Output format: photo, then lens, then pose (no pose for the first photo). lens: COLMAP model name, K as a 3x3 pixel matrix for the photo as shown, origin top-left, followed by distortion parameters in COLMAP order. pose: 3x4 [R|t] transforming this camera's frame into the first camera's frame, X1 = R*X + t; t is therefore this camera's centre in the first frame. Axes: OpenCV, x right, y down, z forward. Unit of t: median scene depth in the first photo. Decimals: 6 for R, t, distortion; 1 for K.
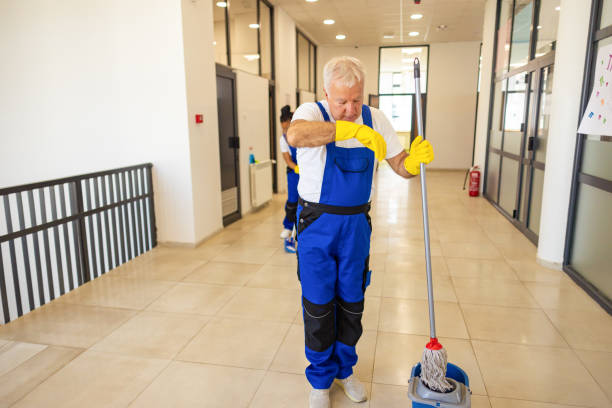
lens RADIAL K [[428.2, 0, 309.8], [0, 428.2, 204.2], [0, 0, 1]] dist [0.005232, 0.001115]
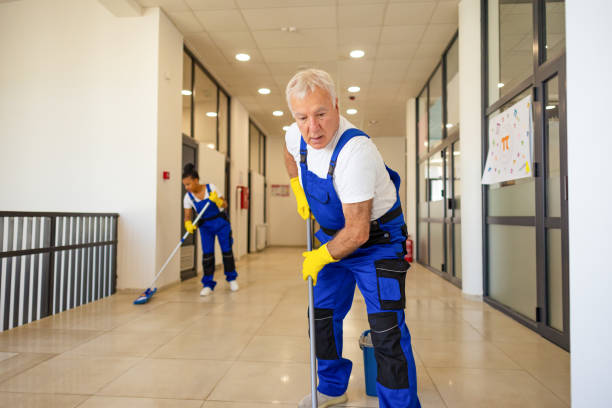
lens RADIAL K [[416.4, 0, 307.1], [0, 416.4, 204.9], [0, 0, 1]] dist [0.004678, -0.000623]
pose [[0.992048, 0.013506, 0.125134, -0.027820], [0.014516, 0.975312, -0.220354, 0.120119], [-0.125021, 0.220418, 0.967360, -0.080732]]
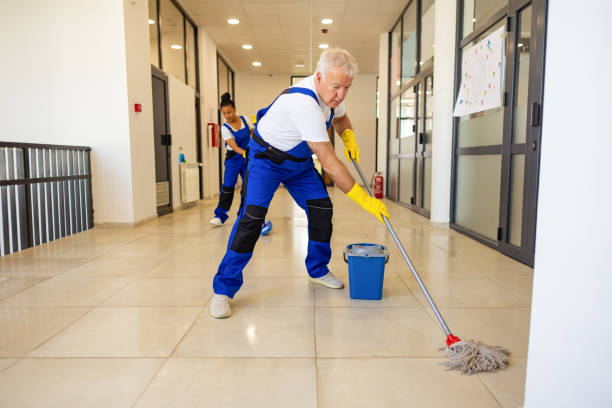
lens RADIAL K [[418.8, 0, 308.0], [0, 418.8, 204.0], [0, 0, 1]] dist [0.004652, 0.001479]
pose [[0.979001, -0.016896, 0.203154, -0.055163], [0.035356, 0.995530, -0.087581, 0.150544], [-0.200766, 0.092924, 0.975222, -0.100313]]
